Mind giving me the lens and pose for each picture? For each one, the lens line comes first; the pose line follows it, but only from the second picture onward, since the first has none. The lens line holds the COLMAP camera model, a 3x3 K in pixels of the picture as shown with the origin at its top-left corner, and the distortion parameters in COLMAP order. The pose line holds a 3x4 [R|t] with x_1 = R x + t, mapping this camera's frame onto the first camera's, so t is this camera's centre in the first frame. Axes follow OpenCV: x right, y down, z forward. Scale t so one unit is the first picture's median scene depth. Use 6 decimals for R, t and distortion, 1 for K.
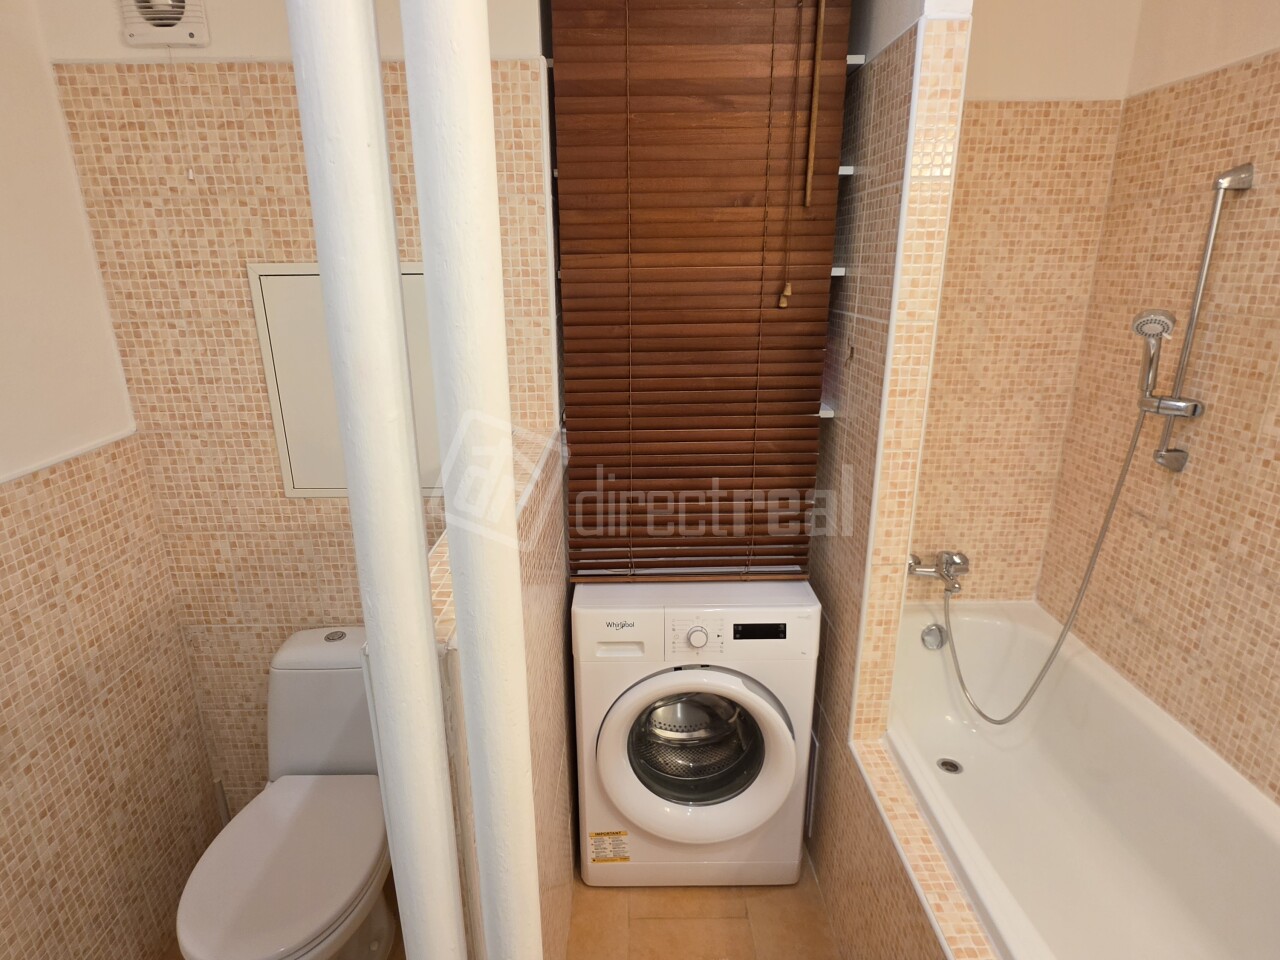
lens RADIAL K [[686.2, 0, 635.1], [0, 686.2, 473.7], [0, 0, 1]] dist [-0.005004, -0.000387]
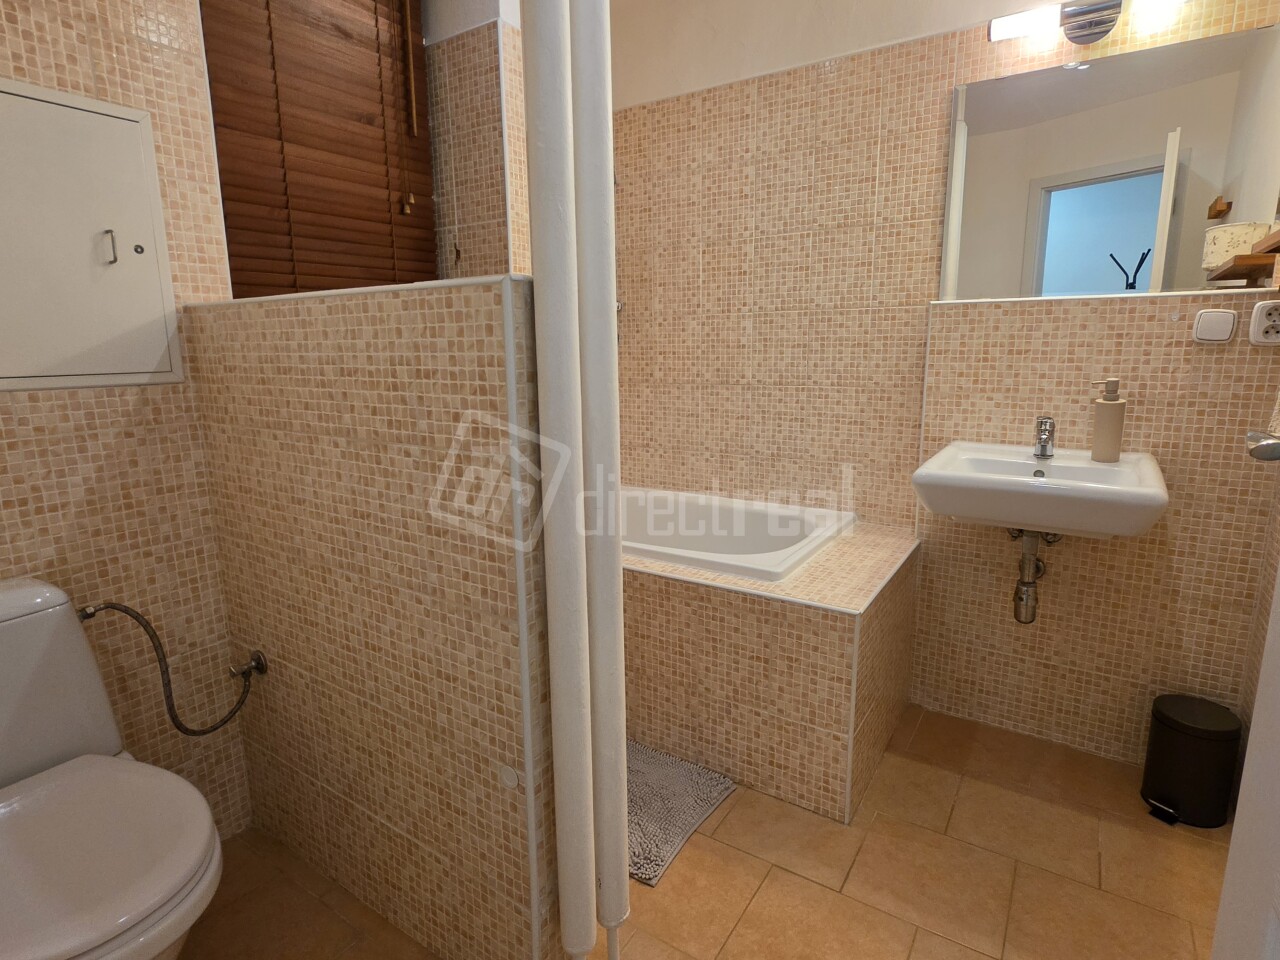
lens RADIAL K [[686.2, 0, 639.6], [0, 686.2, 480.1], [0, 0, 1]] dist [-0.005004, -0.000387]
pose [[0.549571, -0.162634, 0.819464, -0.669858], [0.255924, 0.966486, 0.020178, 0.318030], [-0.795283, 0.198631, 0.572775, 0.040561]]
